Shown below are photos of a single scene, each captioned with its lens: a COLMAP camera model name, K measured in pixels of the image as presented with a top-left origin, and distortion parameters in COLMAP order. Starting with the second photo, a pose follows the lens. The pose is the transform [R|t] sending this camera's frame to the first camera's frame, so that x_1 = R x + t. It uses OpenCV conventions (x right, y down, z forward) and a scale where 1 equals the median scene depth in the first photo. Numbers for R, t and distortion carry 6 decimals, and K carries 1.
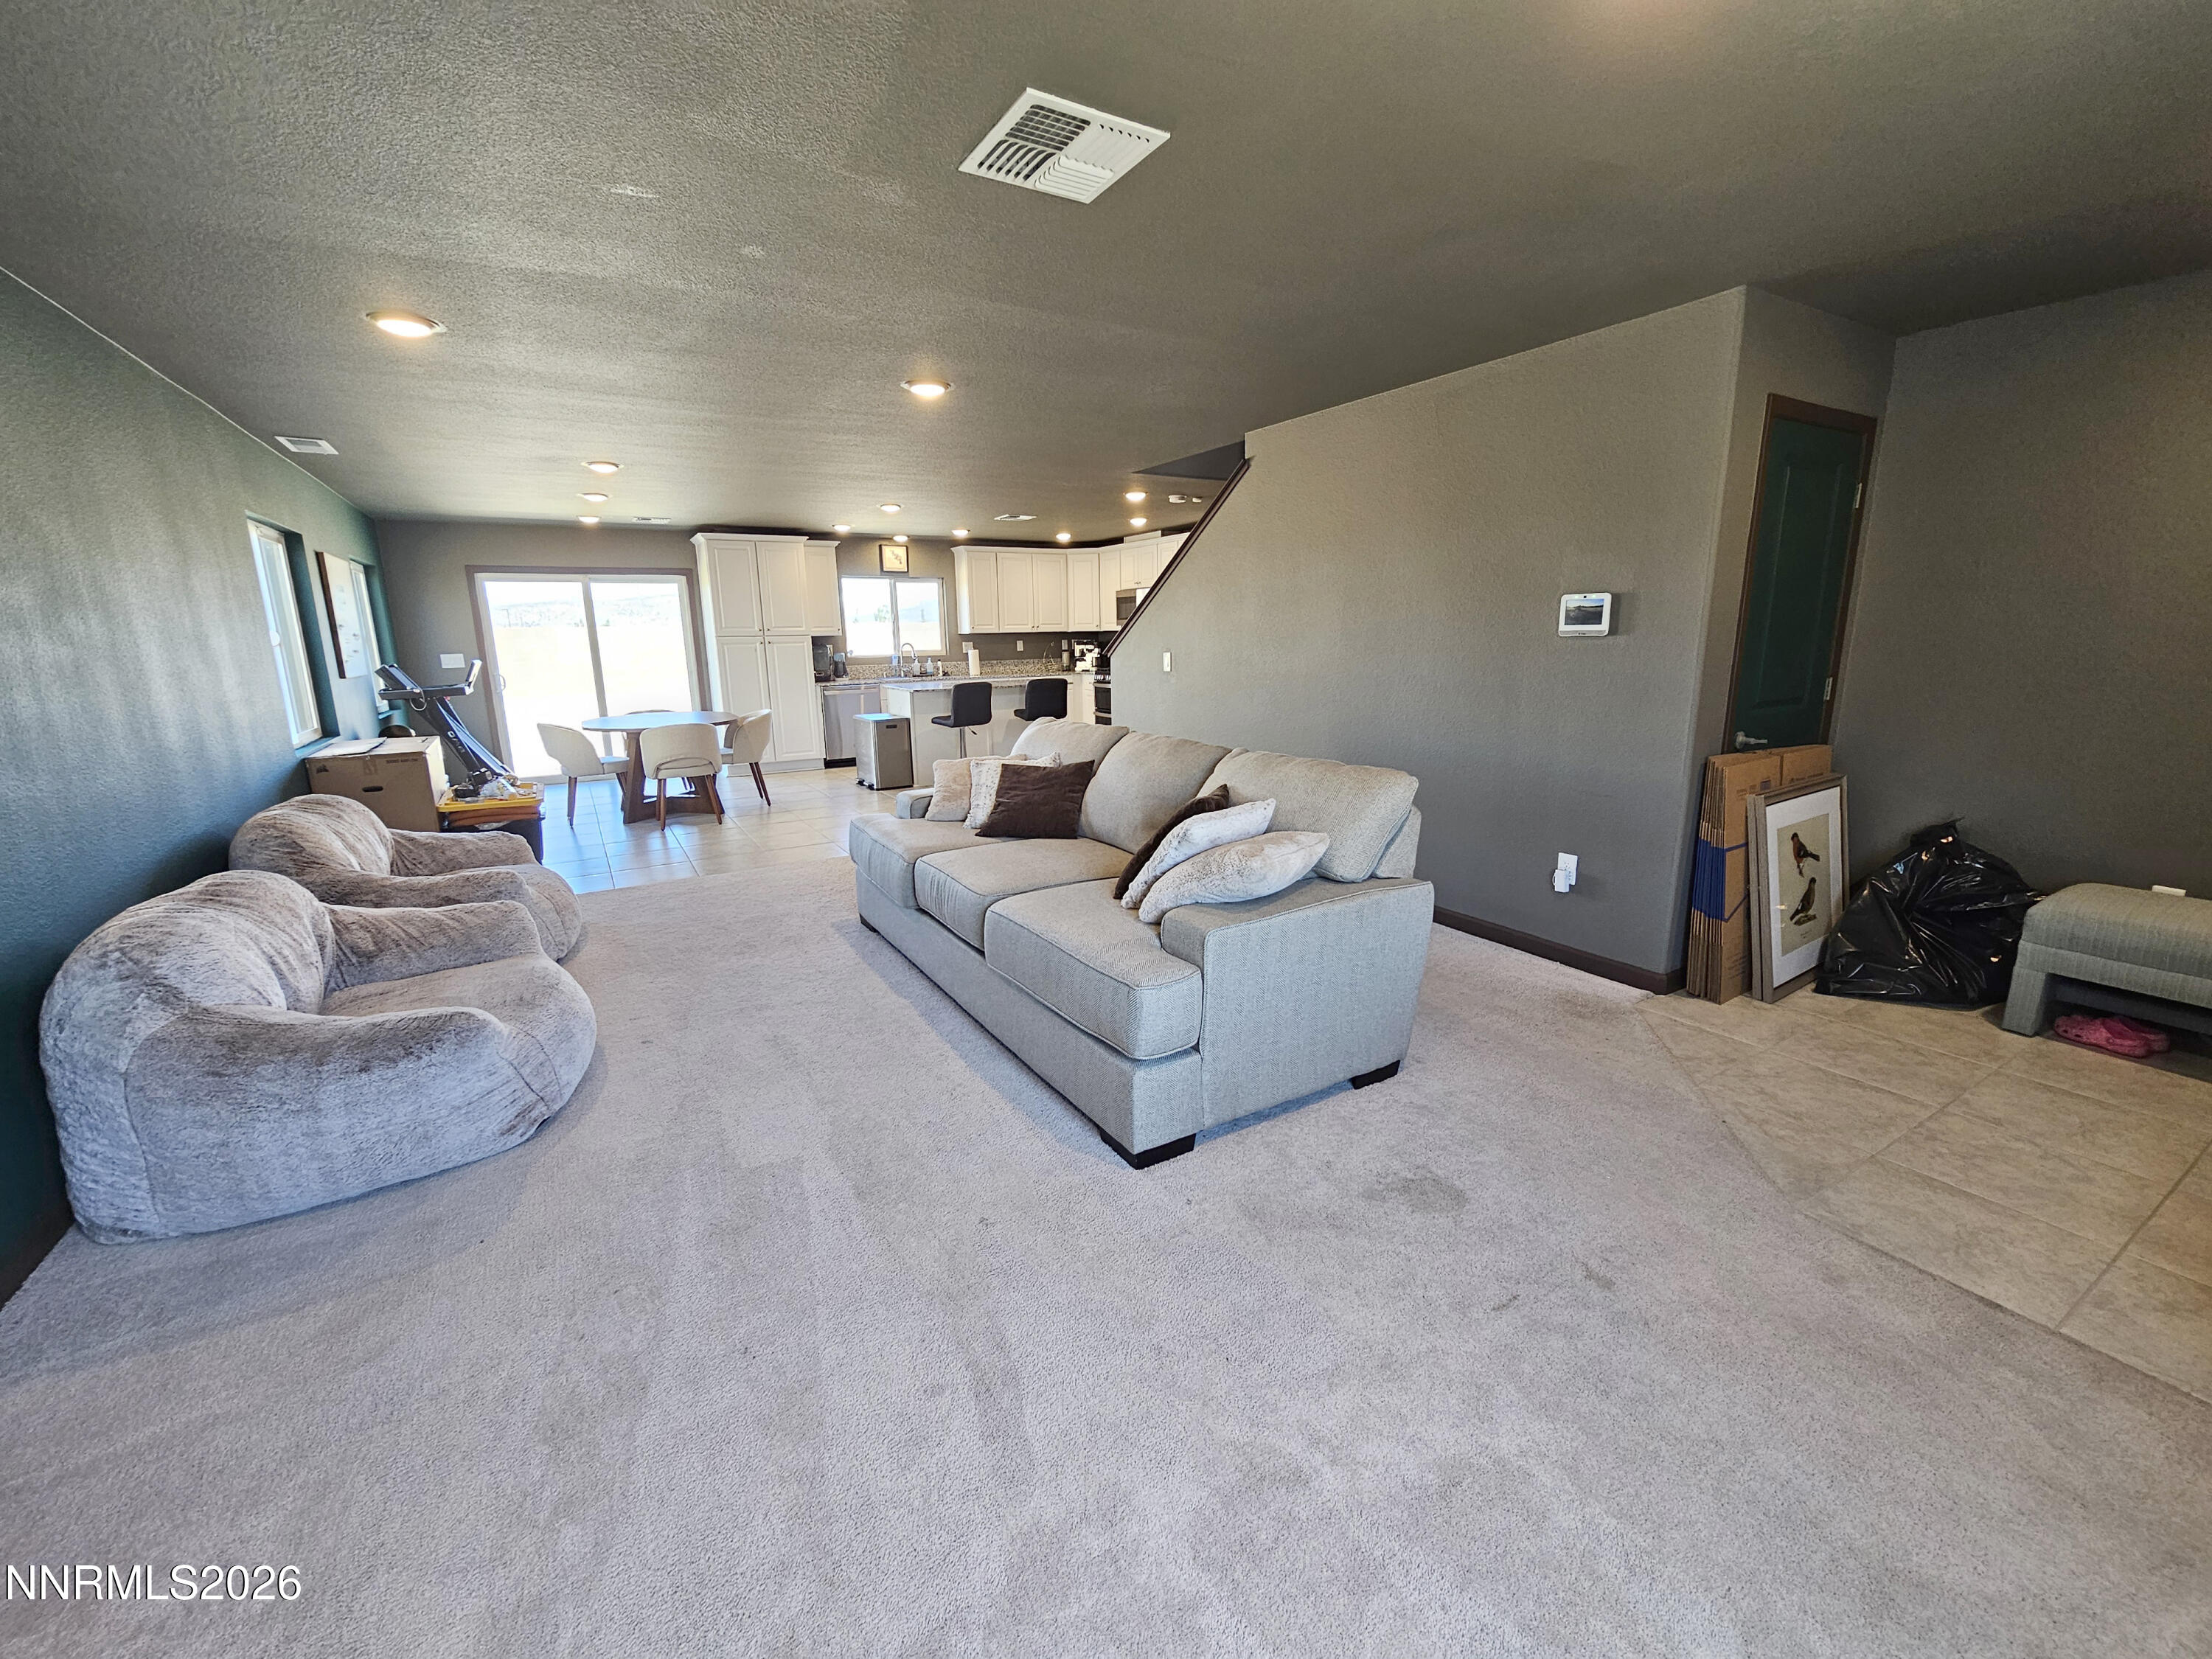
lens RADIAL K [[904.4, 0, 1100.2], [0, 904.4, 825.1], [0, 0, 1]] dist [-0.004537, 0.000449]
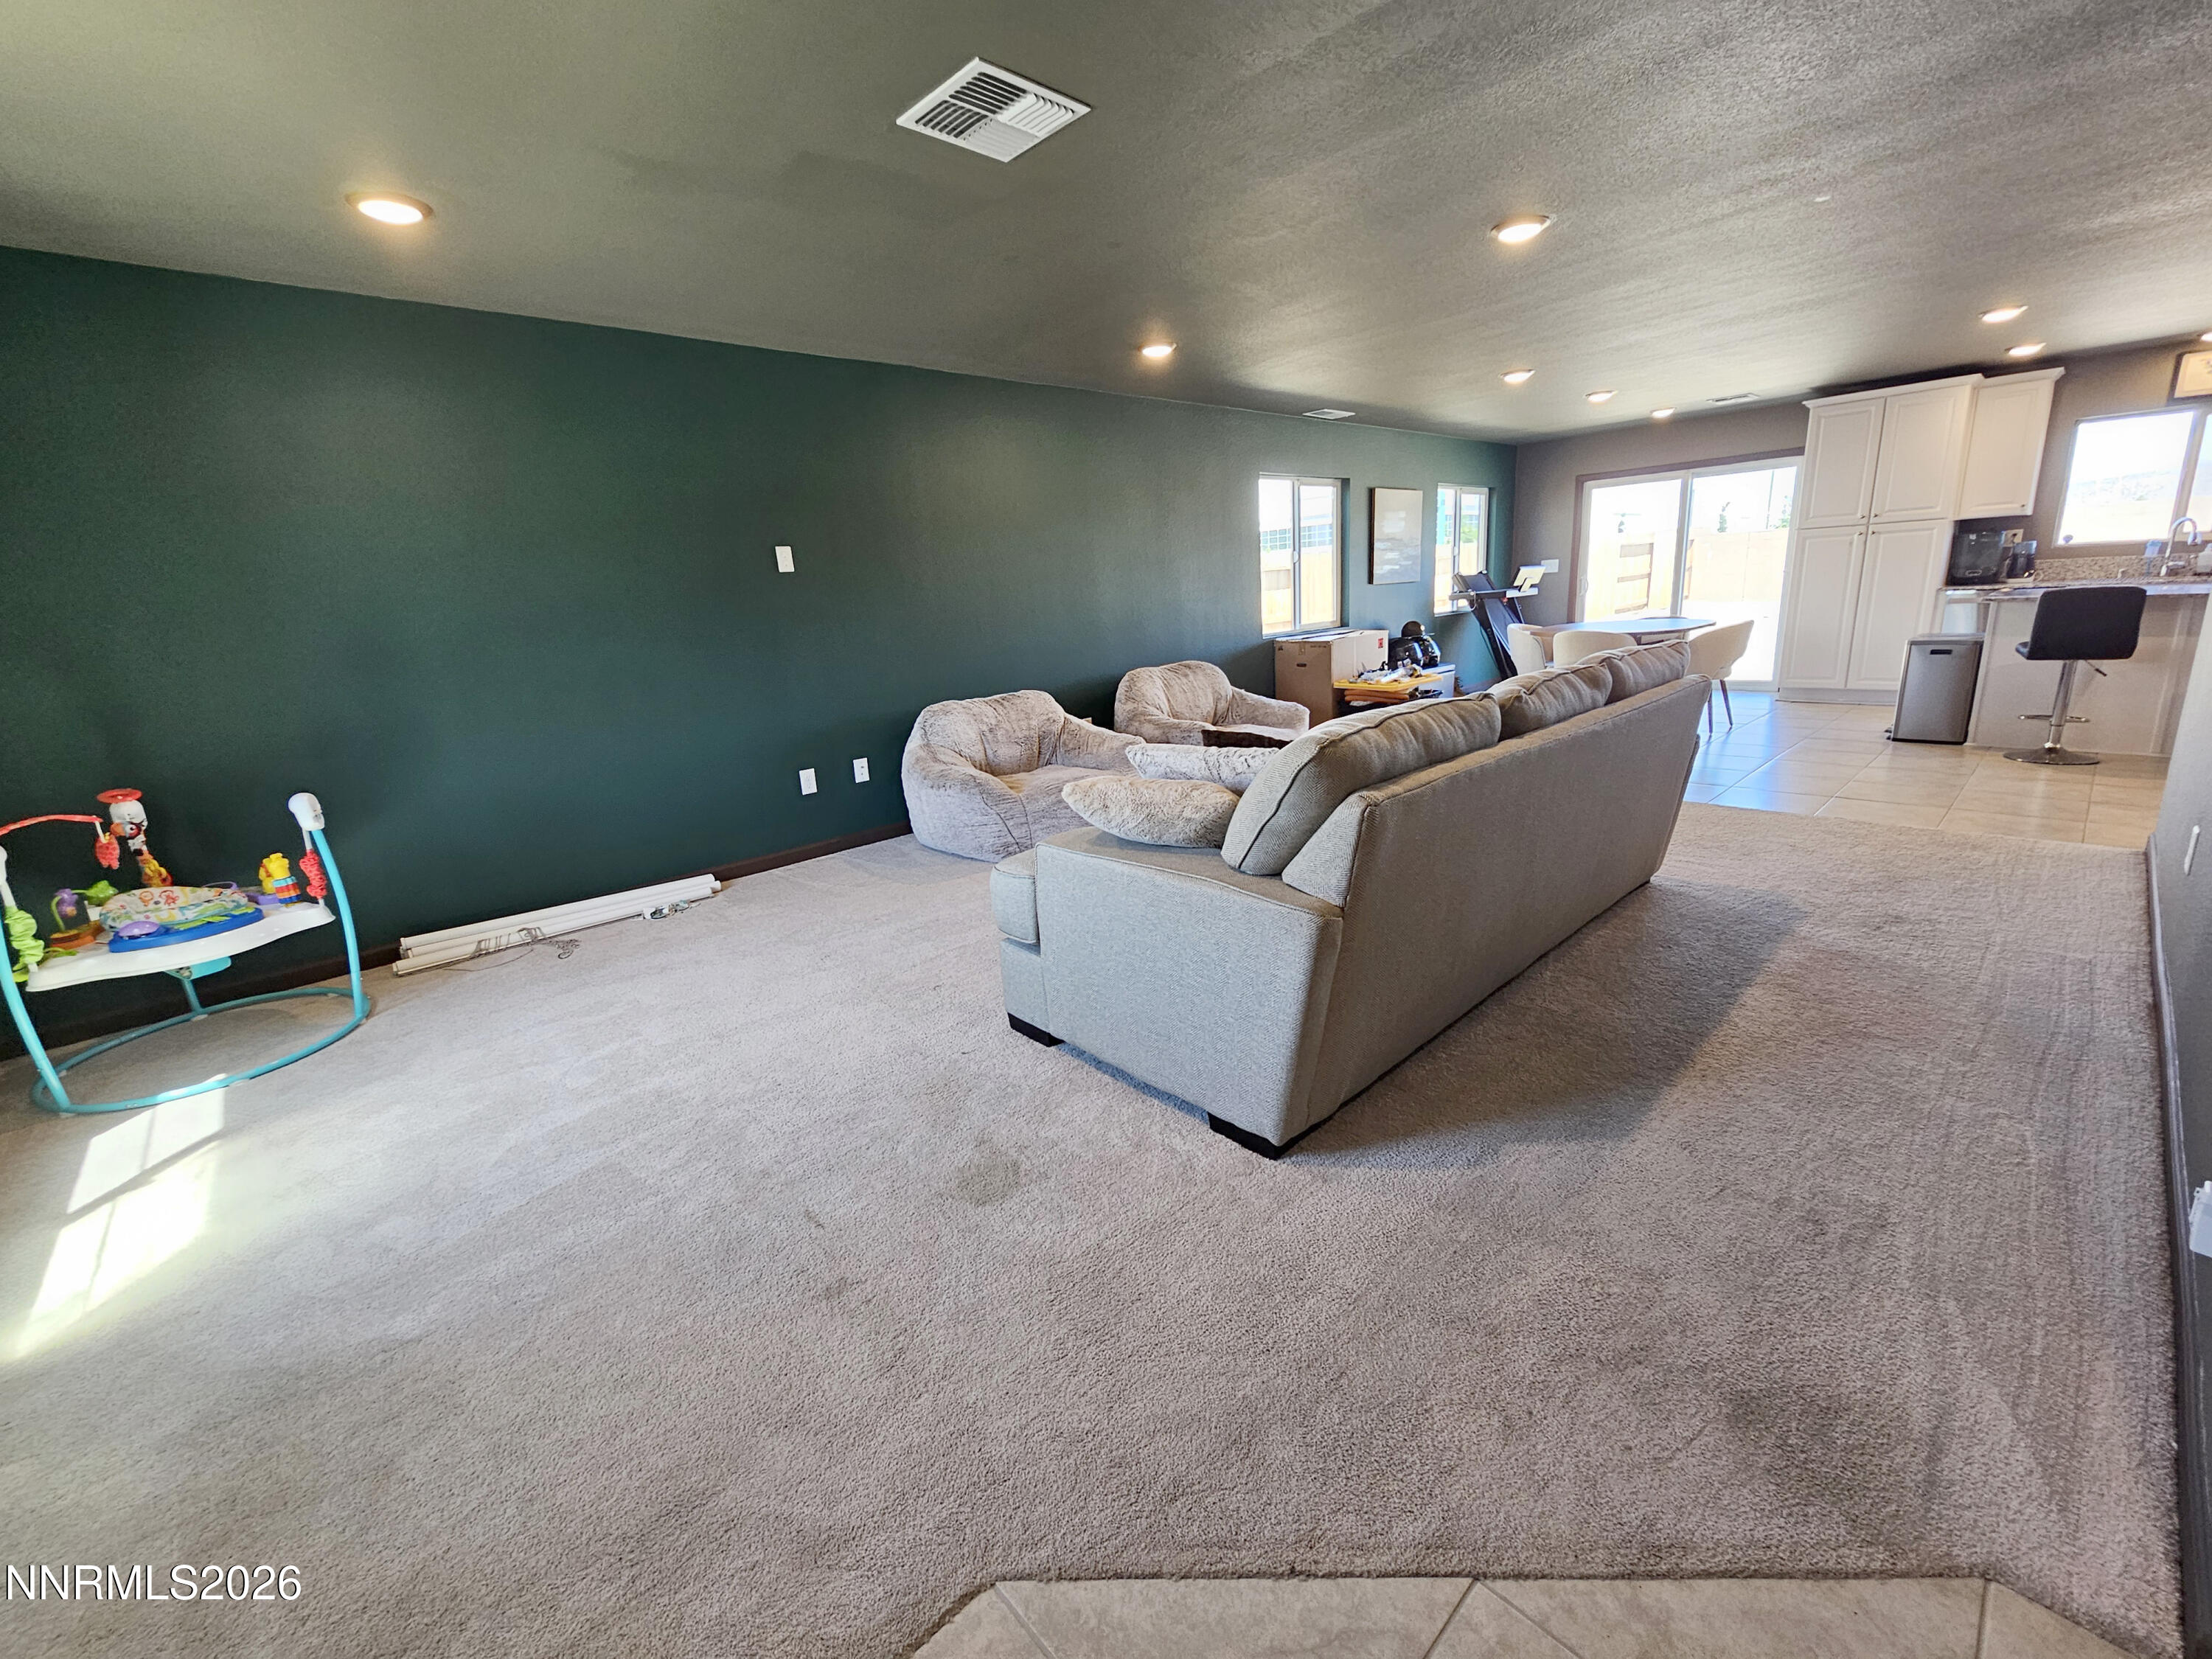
lens RADIAL K [[904.4, 0, 1108.8], [0, 904.4, 822.5], [0, 0, 1]] dist [-0.004537, 0.000449]
pose [[0.211490, 0.246918, -0.945676, 0.282298], [-0.147369, 0.964557, 0.218890, -0.036414], [0.966206, 0.093071, 0.240382, 0.211856]]
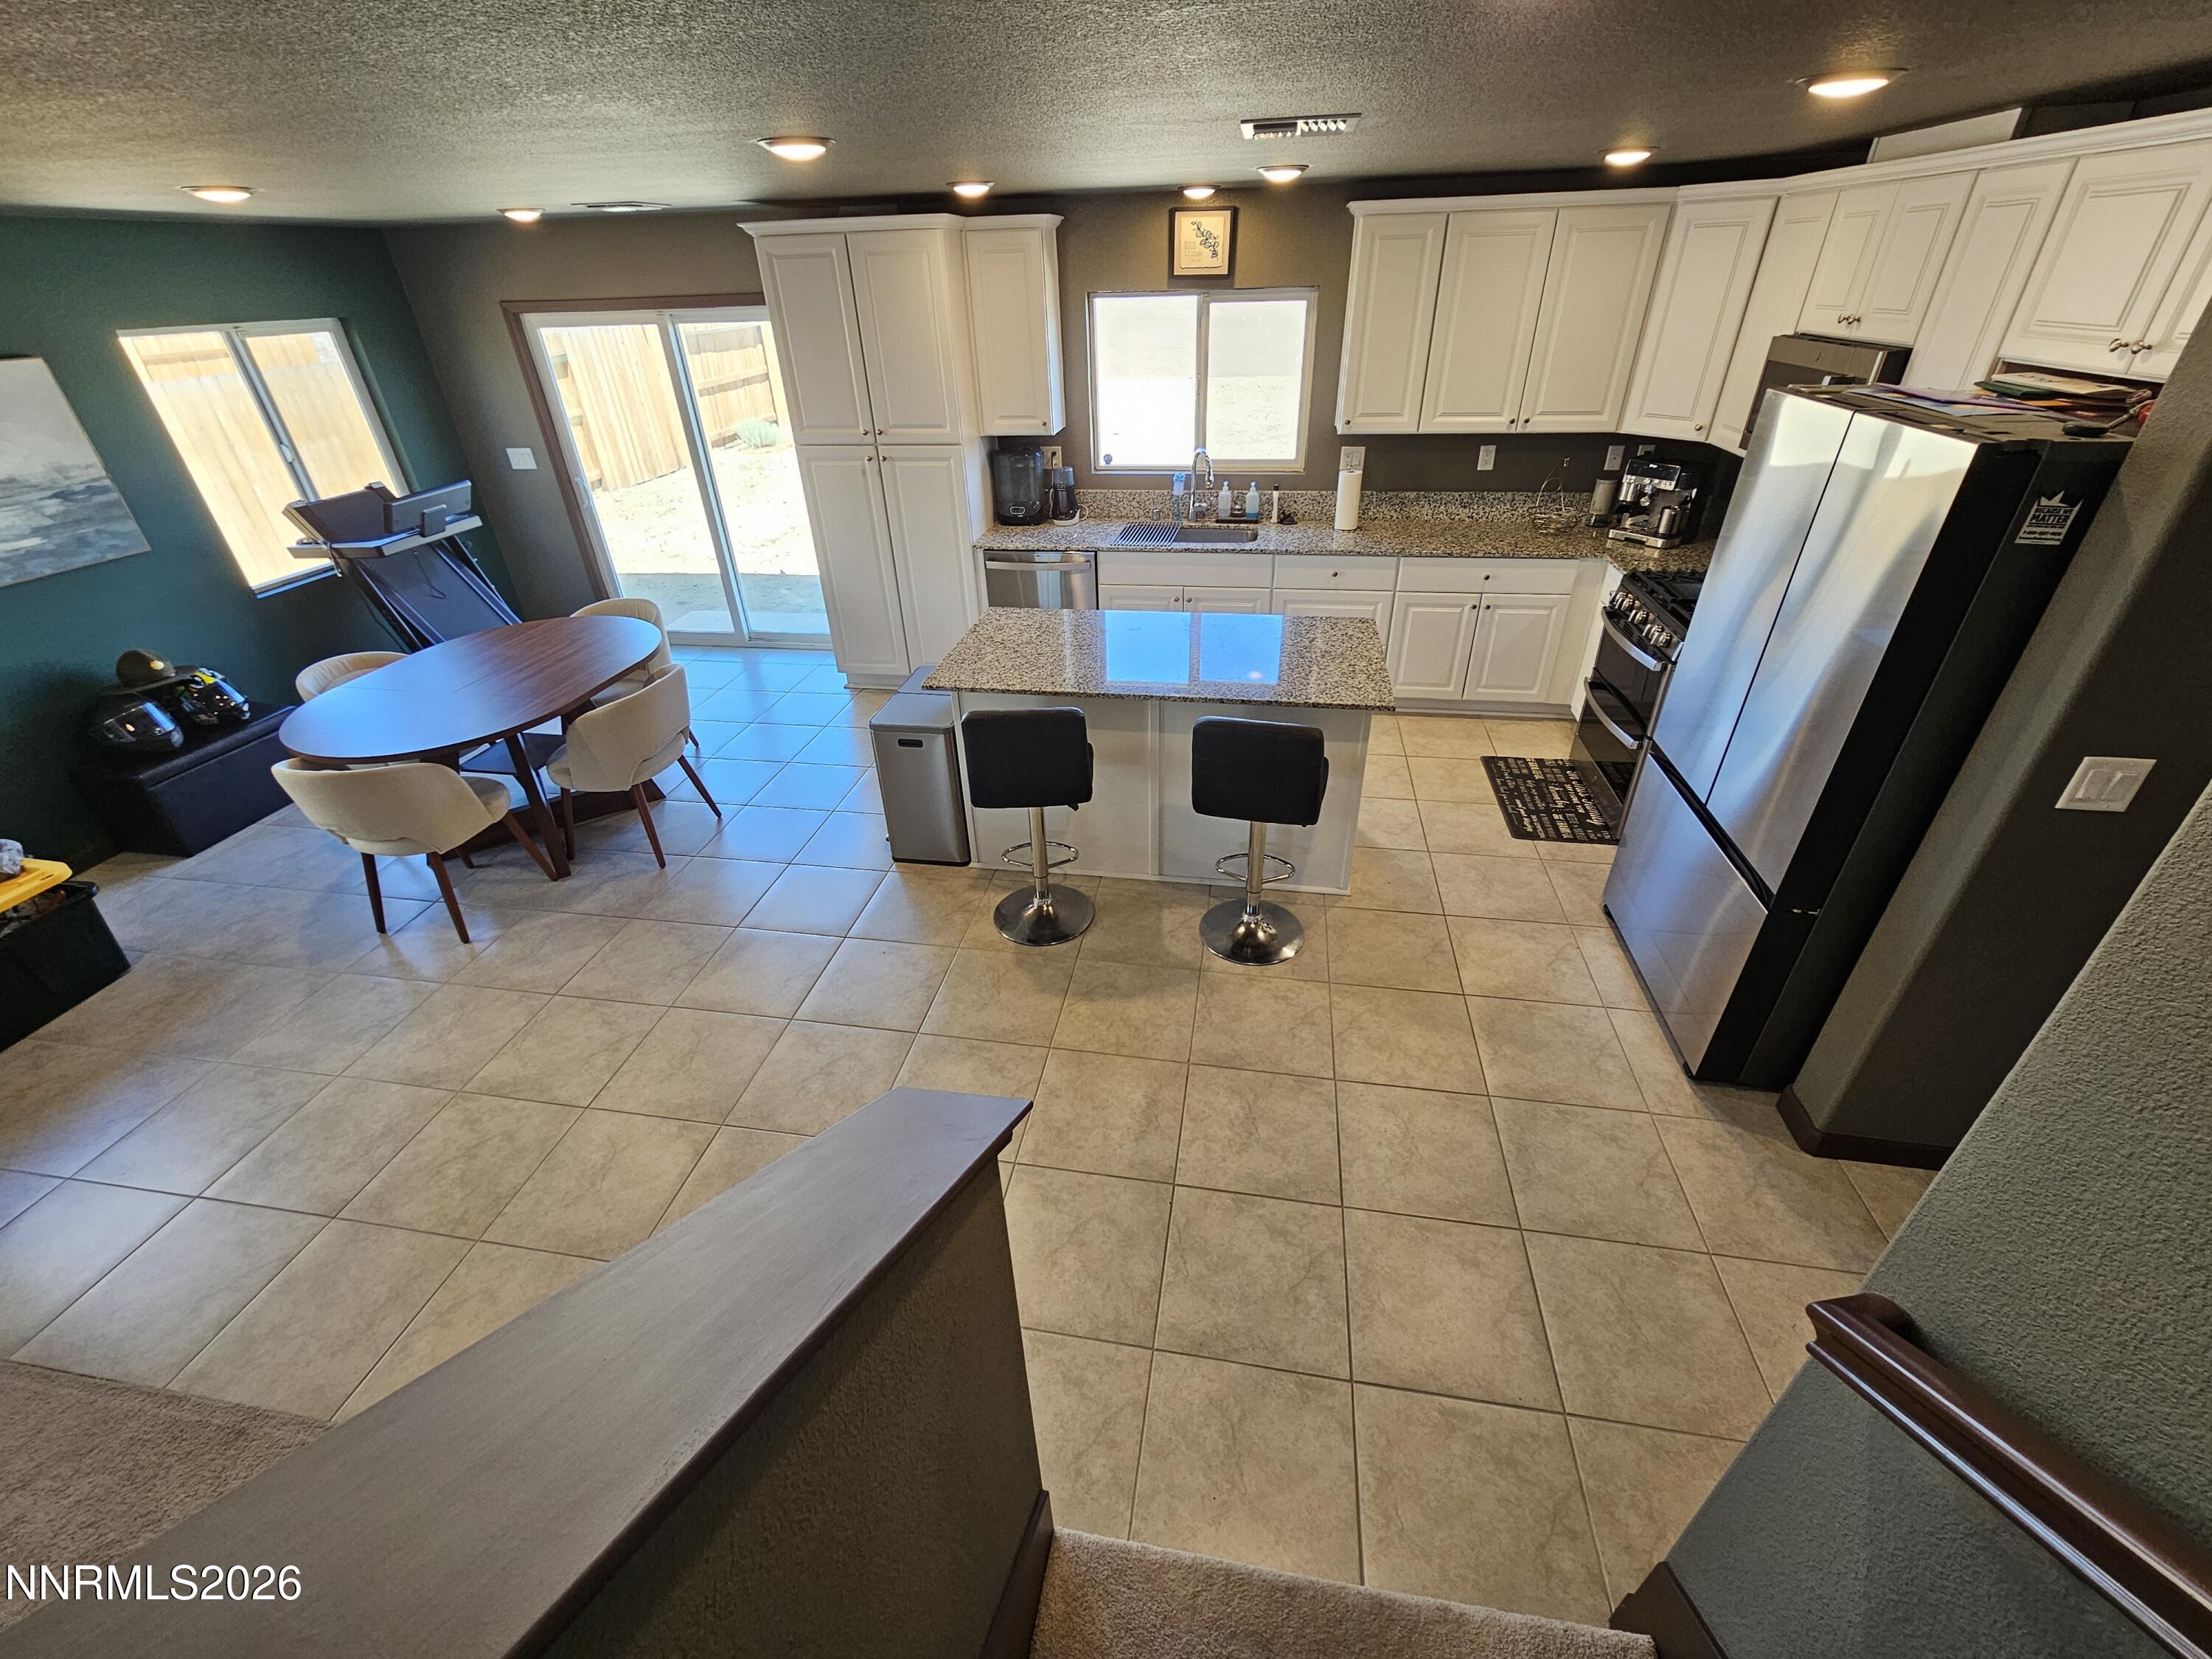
lens RADIAL K [[904.4, 0, 1103.5], [0, 904.4, 821.5], [0, 0, 1]] dist [-0.004537, 0.000449]
pose [[0.763561, 0.331098, -0.554391, 0.081786], [-0.120865, 0.916649, 0.380980, -0.224206], [0.634324, -0.223895, 0.739935, 0.655957]]
